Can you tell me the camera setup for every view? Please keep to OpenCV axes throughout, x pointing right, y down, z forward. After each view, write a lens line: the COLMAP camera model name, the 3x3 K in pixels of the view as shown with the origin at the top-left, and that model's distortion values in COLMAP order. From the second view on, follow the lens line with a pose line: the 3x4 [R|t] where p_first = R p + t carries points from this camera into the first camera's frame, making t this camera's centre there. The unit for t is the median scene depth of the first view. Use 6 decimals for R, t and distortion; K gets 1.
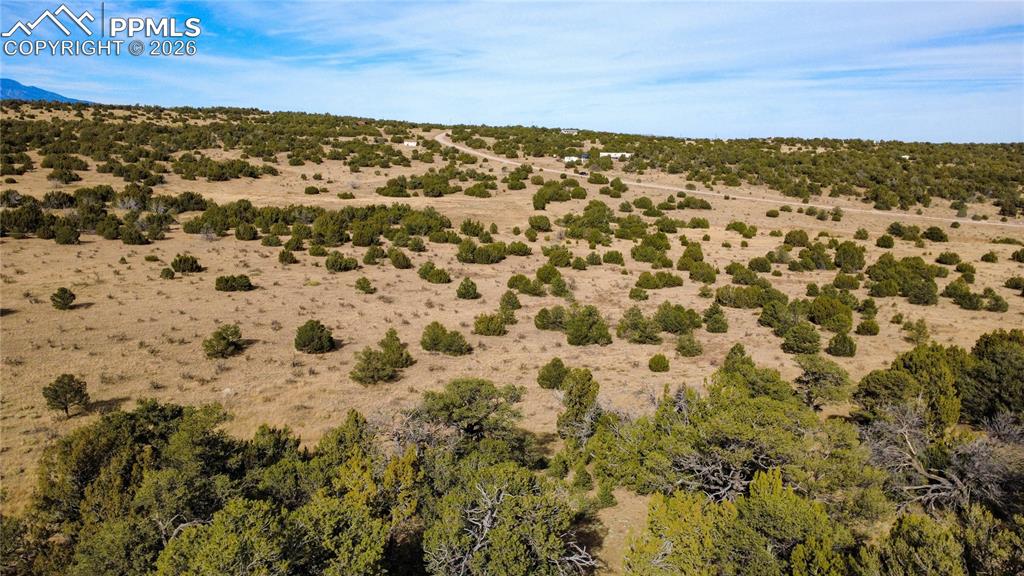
lens RADIAL K [[733.4, 0, 514.1], [0, 733.4, 292.8], [0, 0, 1]] dist [-0.001992, 0.002225]
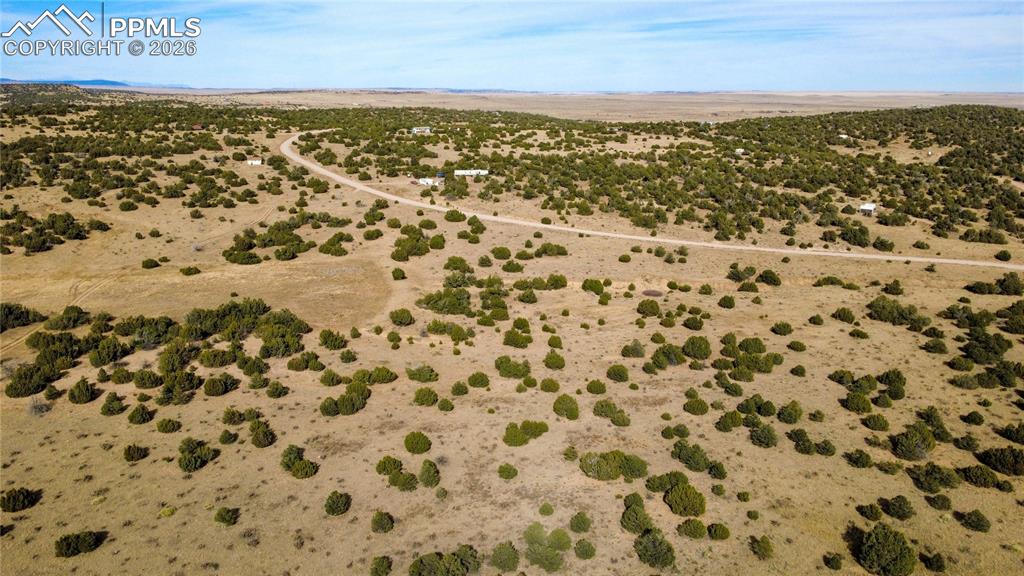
lens RADIAL K [[733.4, 0, 511.2], [0, 733.4, 288.5], [0, 0, 1]] dist [-0.001992, 0.002225]
pose [[0.981047, -0.078785, 0.177032, 0.014311], [0.069410, 0.995869, 0.058546, -0.320265], [-0.180913, -0.045149, 0.982462, 0.007549]]
